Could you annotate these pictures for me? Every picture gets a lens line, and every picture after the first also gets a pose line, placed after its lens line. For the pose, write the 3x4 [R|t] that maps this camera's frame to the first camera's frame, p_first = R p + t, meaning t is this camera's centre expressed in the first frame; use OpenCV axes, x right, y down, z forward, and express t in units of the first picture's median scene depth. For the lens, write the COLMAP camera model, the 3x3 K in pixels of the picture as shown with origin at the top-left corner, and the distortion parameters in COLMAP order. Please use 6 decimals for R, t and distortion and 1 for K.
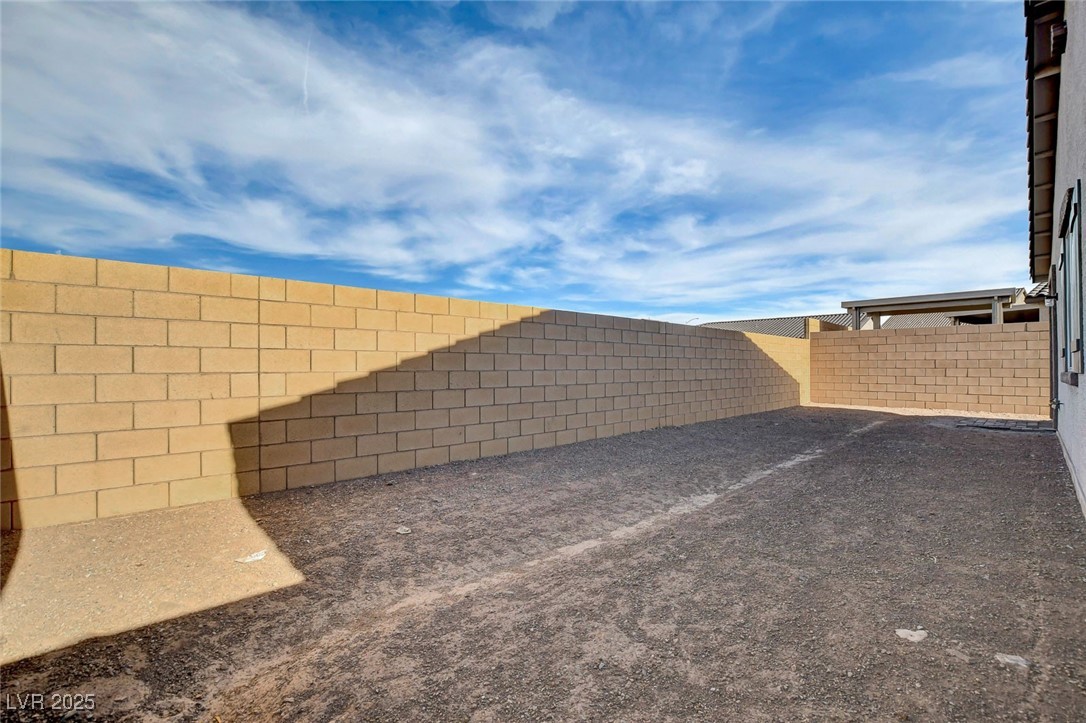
lens RADIAL K [[473.4, 0, 538.5], [0, 473.4, 361.0], [0, 0, 1]] dist [-0.035165, 0.000217]
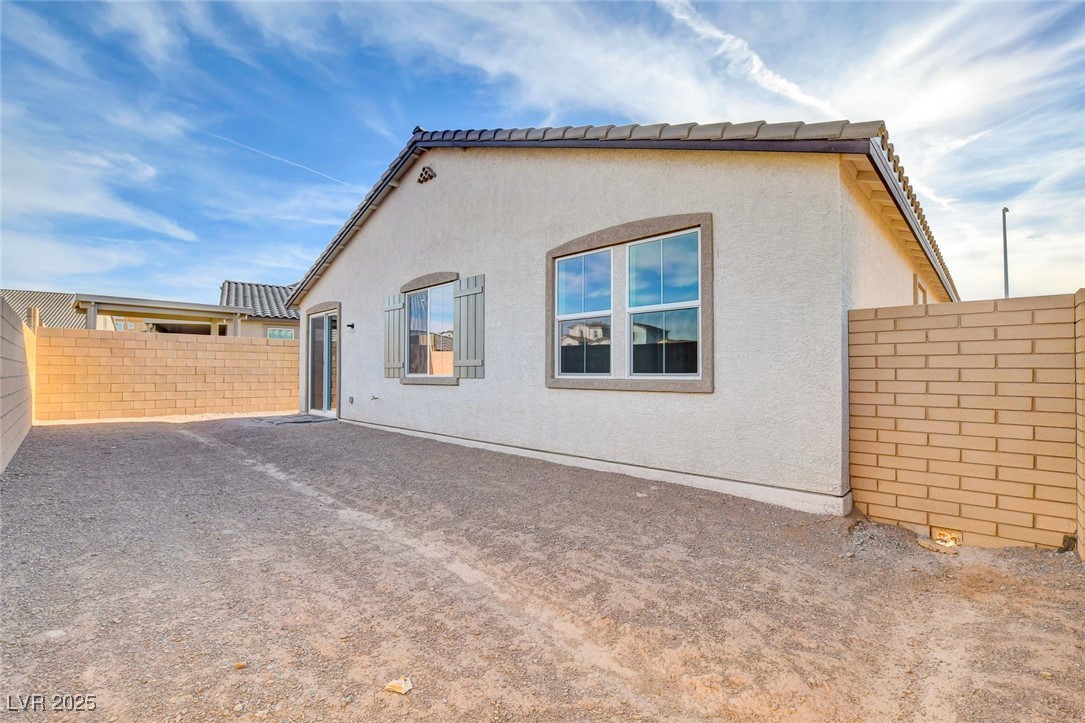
lens RADIAL K [[472.9, 0, 561.1], [0, 472.9, 367.6], [0, 0, 1]] dist [-0.035165, 0.000217]
pose [[-0.055940, 0.011721, 0.998365, -0.734384], [-0.013672, 0.999828, -0.012504, 0.003512], [-0.998341, -0.014349, -0.055770, 0.758120]]
